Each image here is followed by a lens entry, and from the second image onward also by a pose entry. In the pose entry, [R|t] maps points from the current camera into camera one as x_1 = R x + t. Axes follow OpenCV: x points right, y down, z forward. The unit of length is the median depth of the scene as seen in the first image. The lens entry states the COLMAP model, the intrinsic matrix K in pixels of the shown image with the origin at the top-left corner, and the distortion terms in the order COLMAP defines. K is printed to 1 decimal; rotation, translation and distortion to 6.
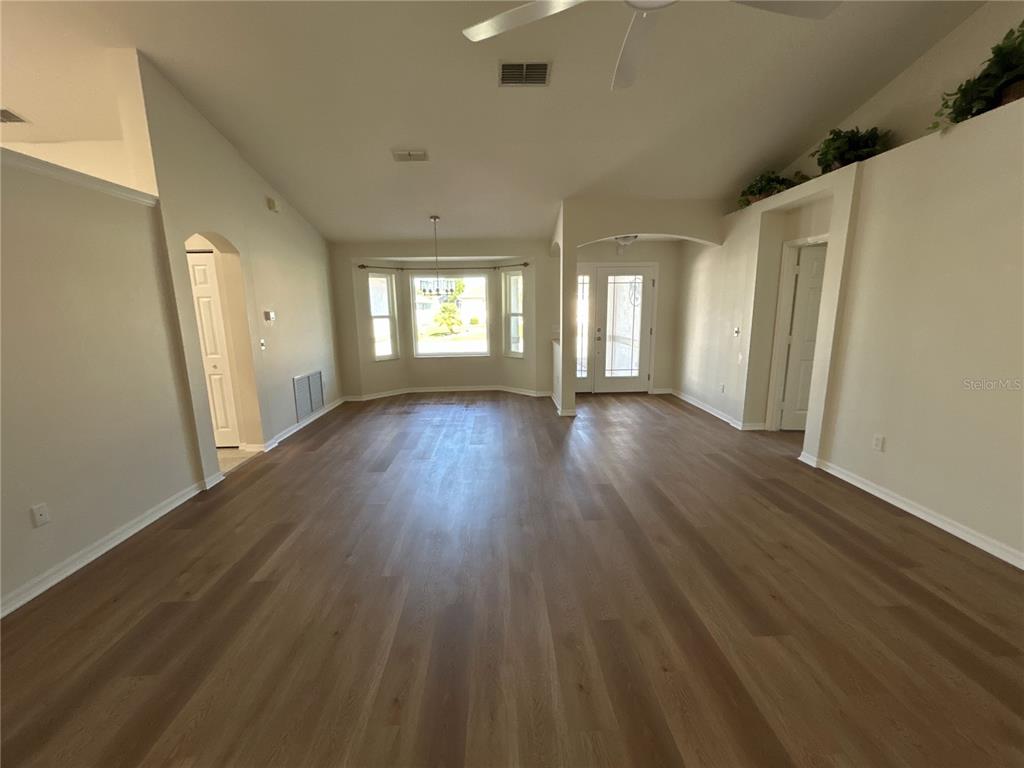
lens RADIAL K [[411.5, 0, 513.0], [0, 411.5, 380.9], [0, 0, 1]] dist [-0.001183, 0.001540]
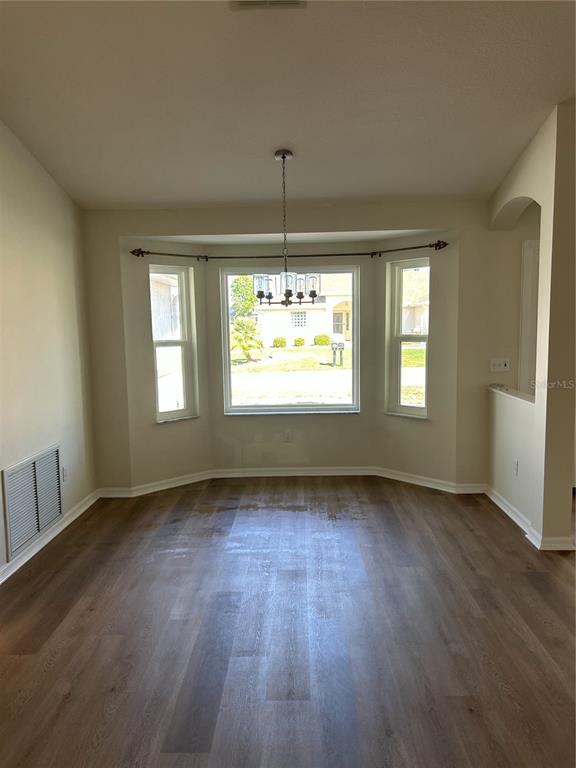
lens RADIAL K [[582.7, 0, 286.4], [0, 582.7, 385.9], [0, 0, 1]] dist [0.031859, -0.001112]
pose [[0.997652, 0.000986, -0.068480, -0.109585], [-0.005628, 0.997695, -0.067627, -0.046980], [0.068256, 0.067854, 0.995358, 0.235730]]
